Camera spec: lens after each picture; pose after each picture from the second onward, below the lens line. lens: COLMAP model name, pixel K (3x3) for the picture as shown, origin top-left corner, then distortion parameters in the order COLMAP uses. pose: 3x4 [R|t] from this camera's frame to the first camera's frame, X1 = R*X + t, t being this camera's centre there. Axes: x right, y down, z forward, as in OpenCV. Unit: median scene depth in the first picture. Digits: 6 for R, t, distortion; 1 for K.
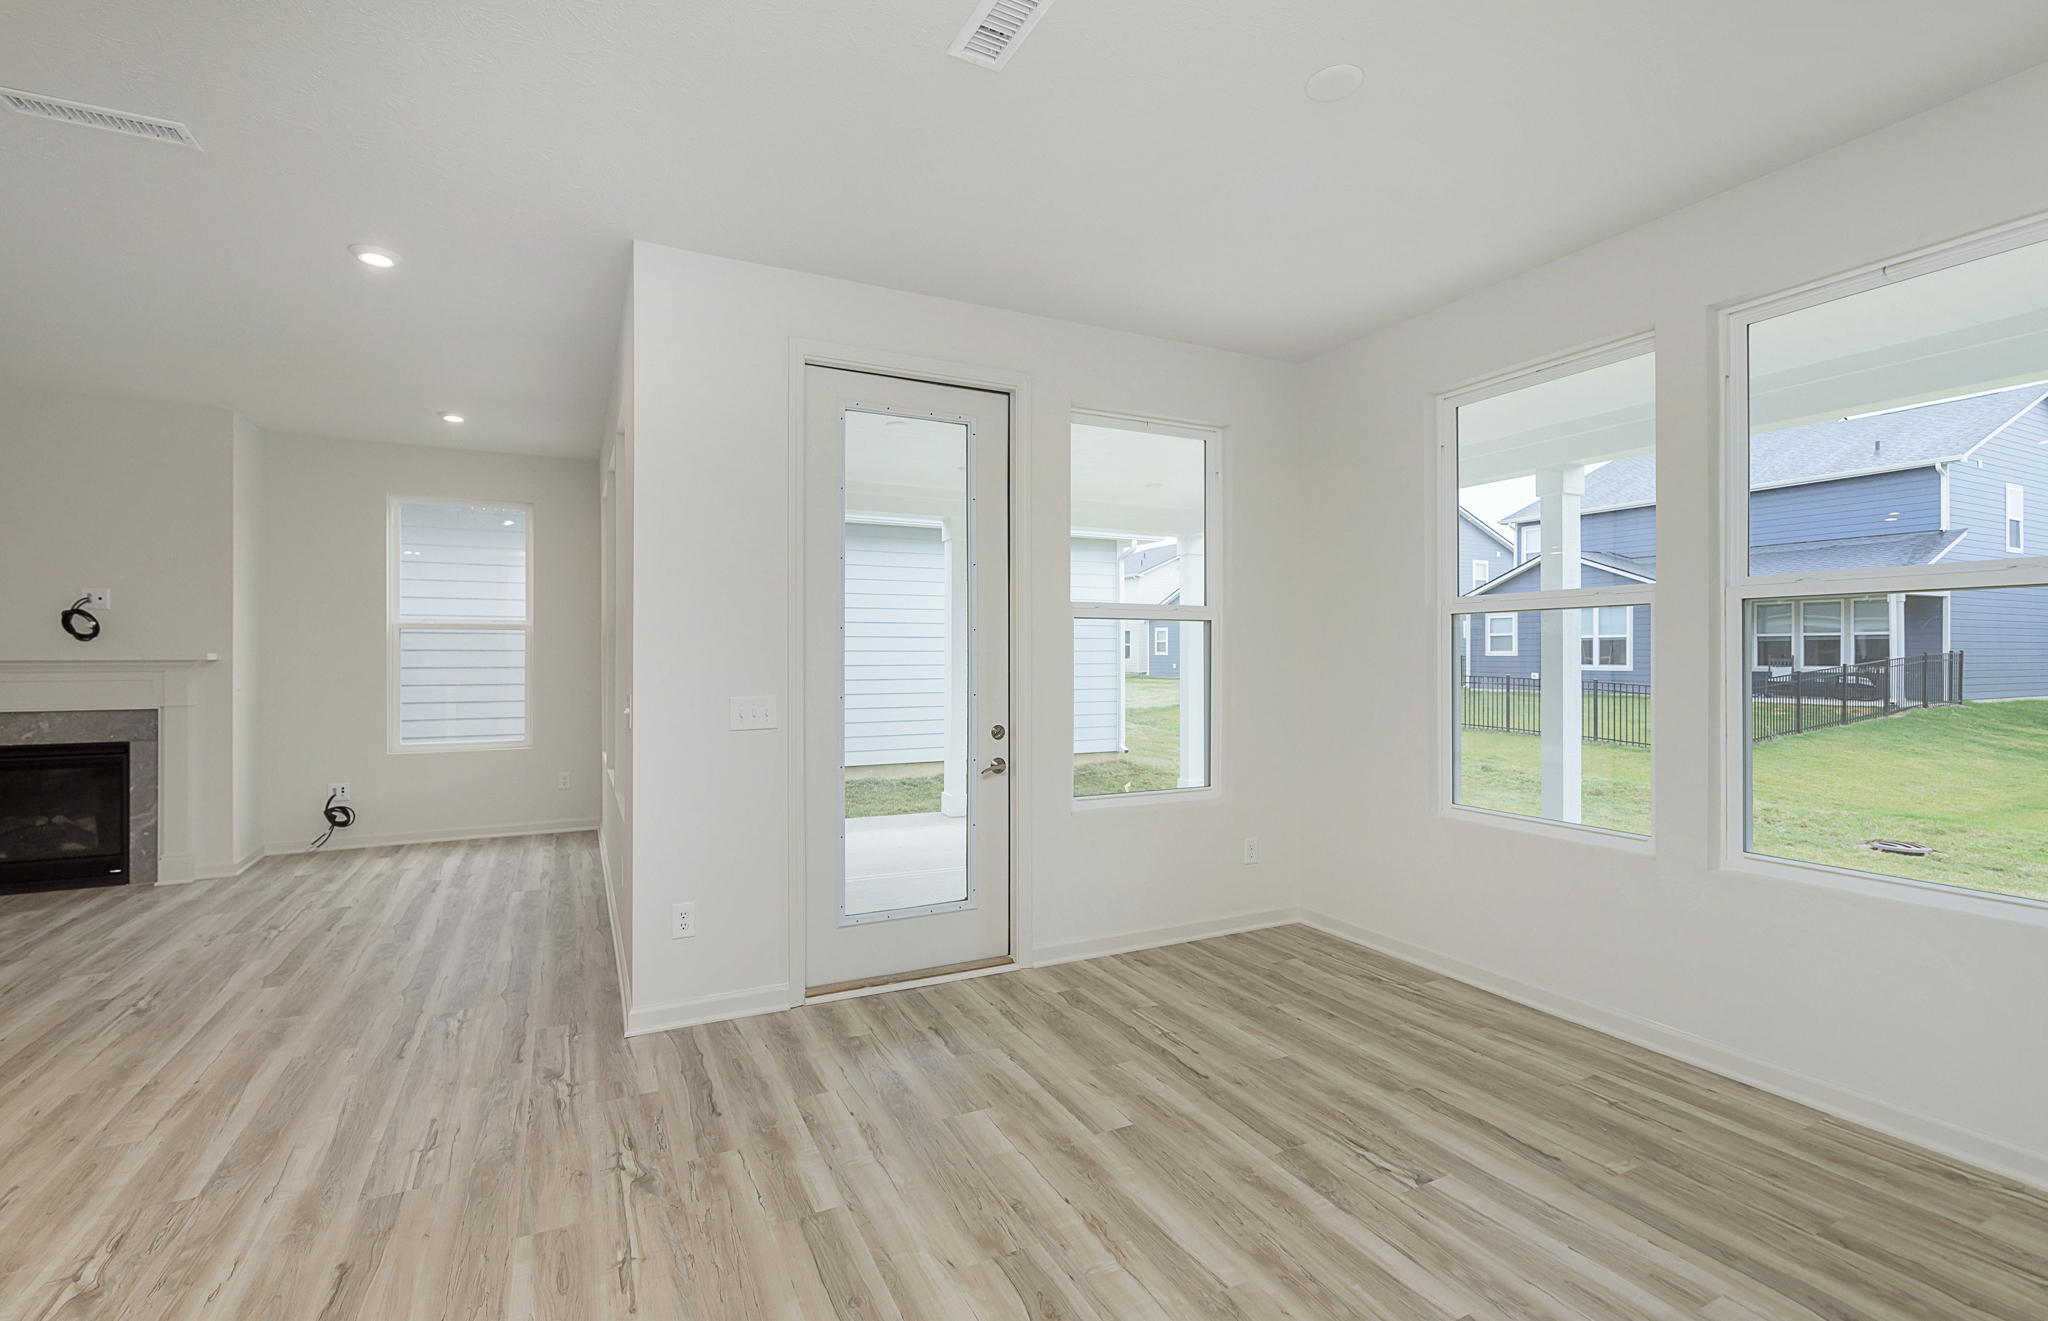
lens RADIAL K [[984.8, 0, 1103.2], [0, 984.8, 643.3], [0, 0, 1]] dist [-0.050456, 0.016733]
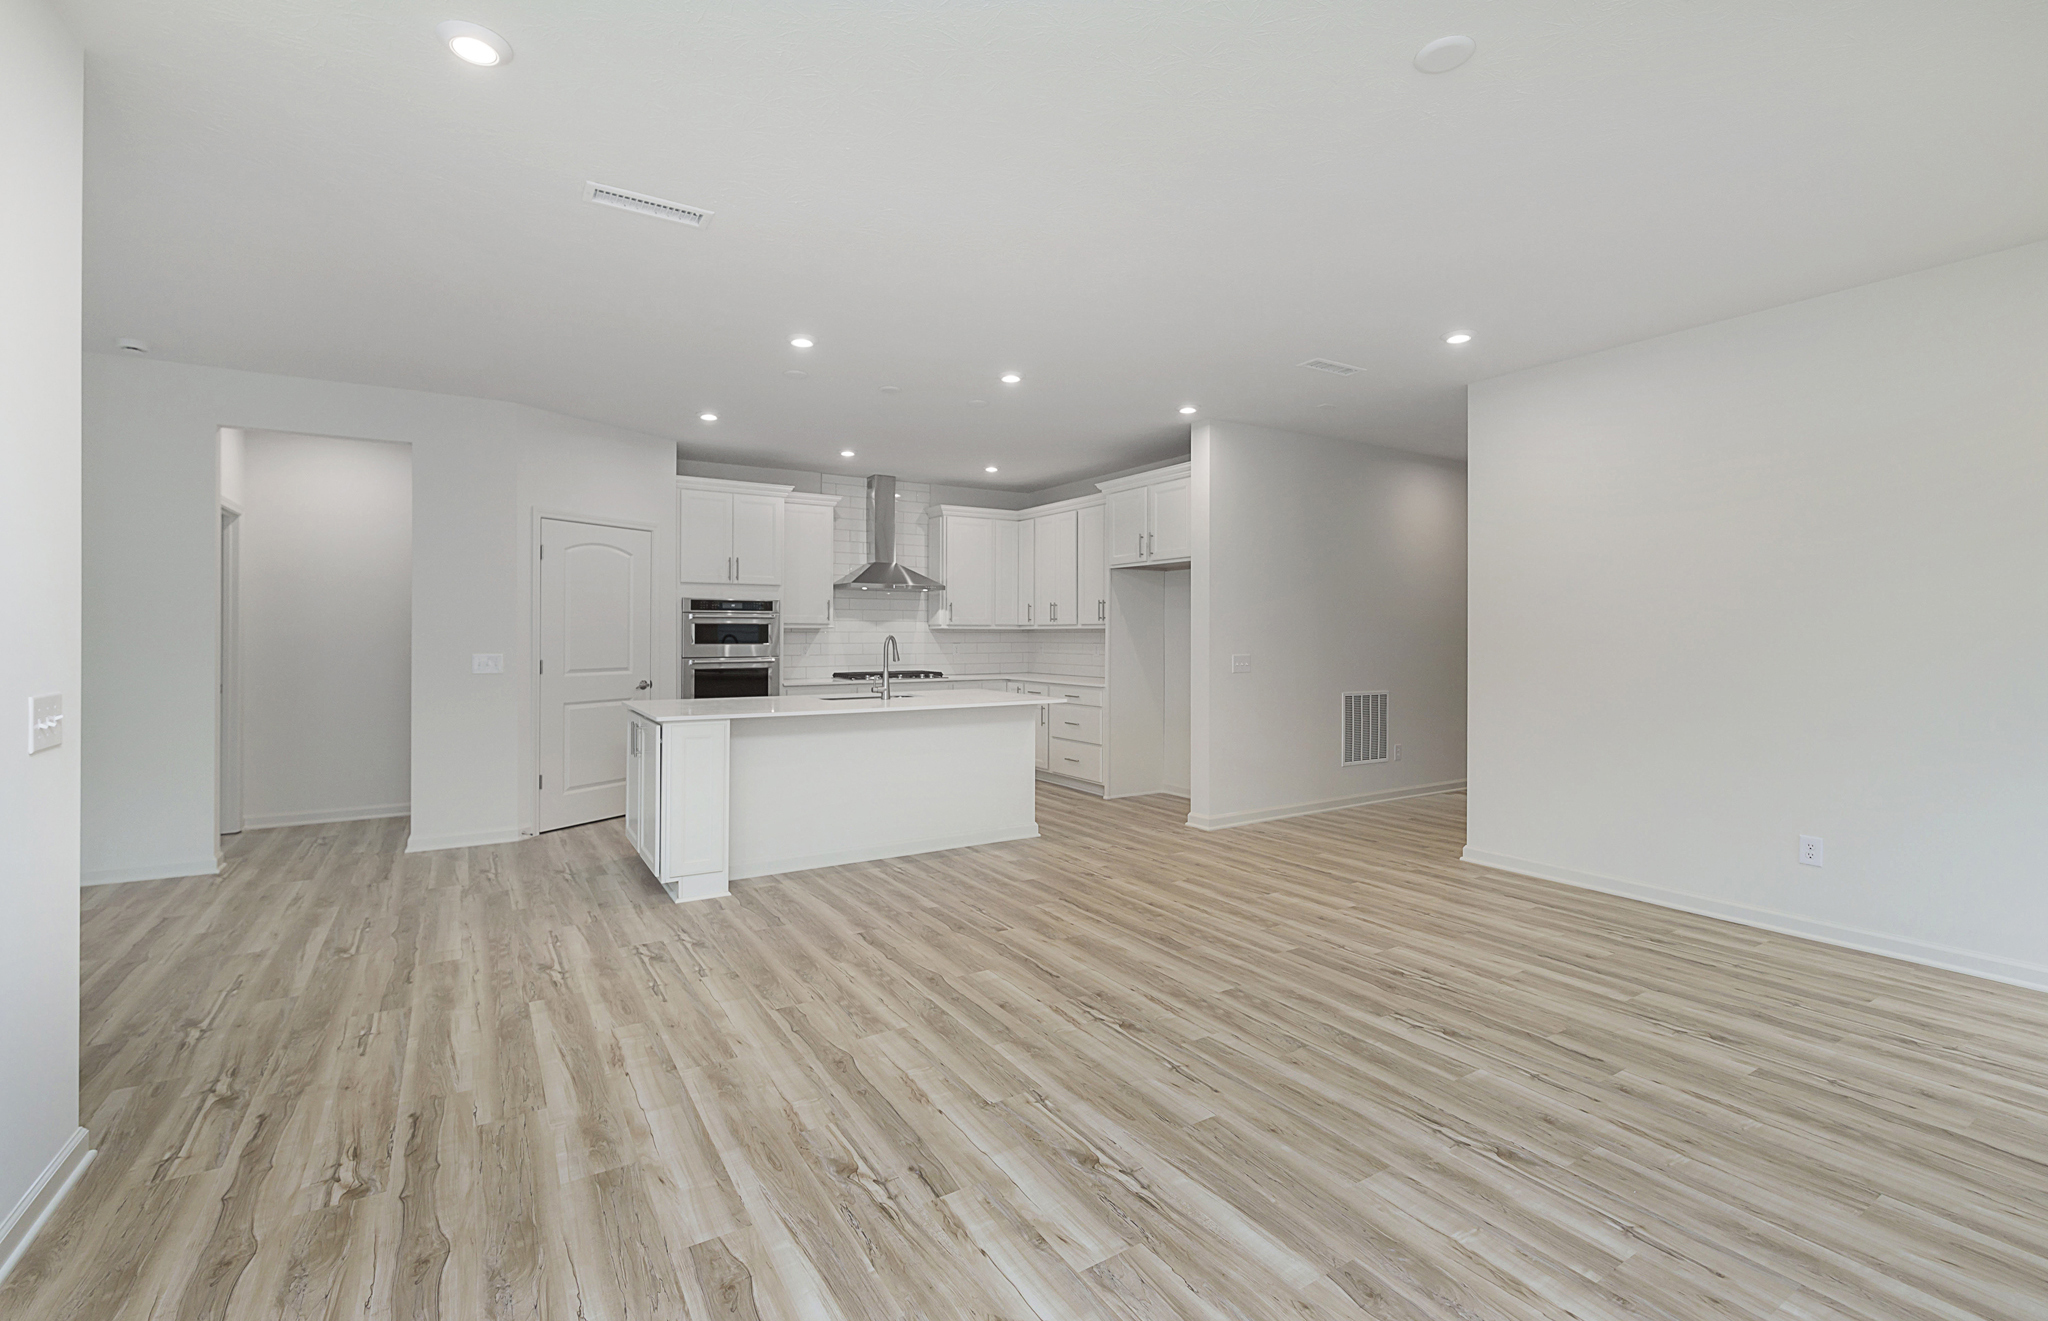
lens RADIAL K [[876.5, 0, 1022.9], [0, 876.5, 630.4], [0, 0, 1]] dist [-0.005247, 0.000215]
pose [[-0.996976, -0.001868, -0.077681, -0.733086], [-0.001143, 0.999955, -0.009370, 0.006851], [0.077695, -0.009253, -0.996934, 1.098788]]
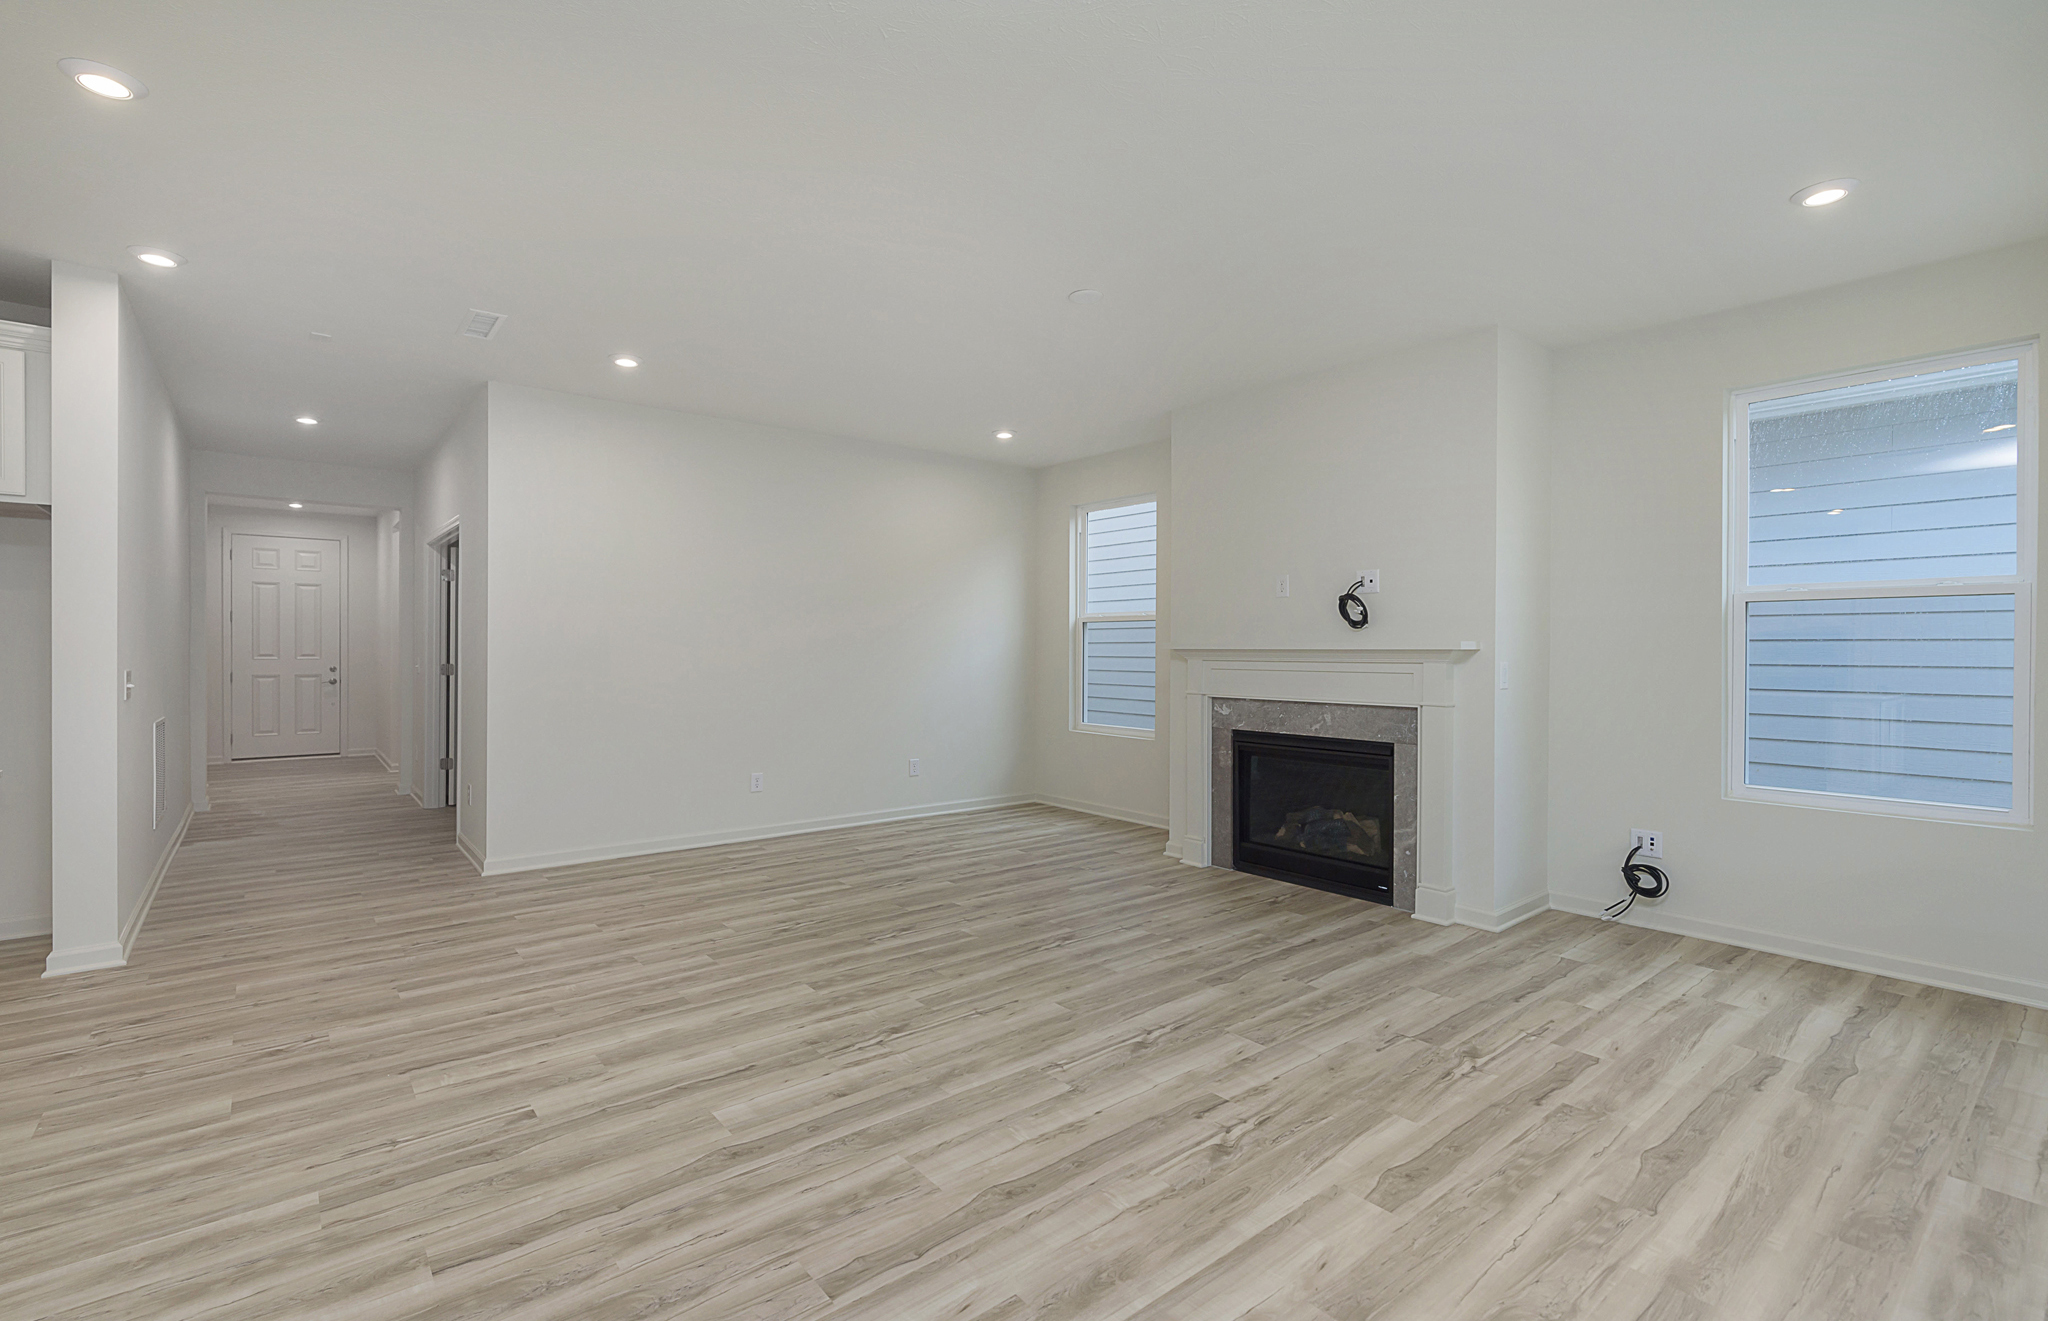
lens RADIAL K [[913.8, 0, 936.6], [0, 913.8, 653.0], [0, 0, 1]] dist [-0.001267, -0.000745]
pose [[0.141663, 0.008824, -0.989876, -0.258710], [0.003513, 0.999949, 0.009416, 0.011470], [0.989909, -0.004811, 0.141624, 0.471350]]
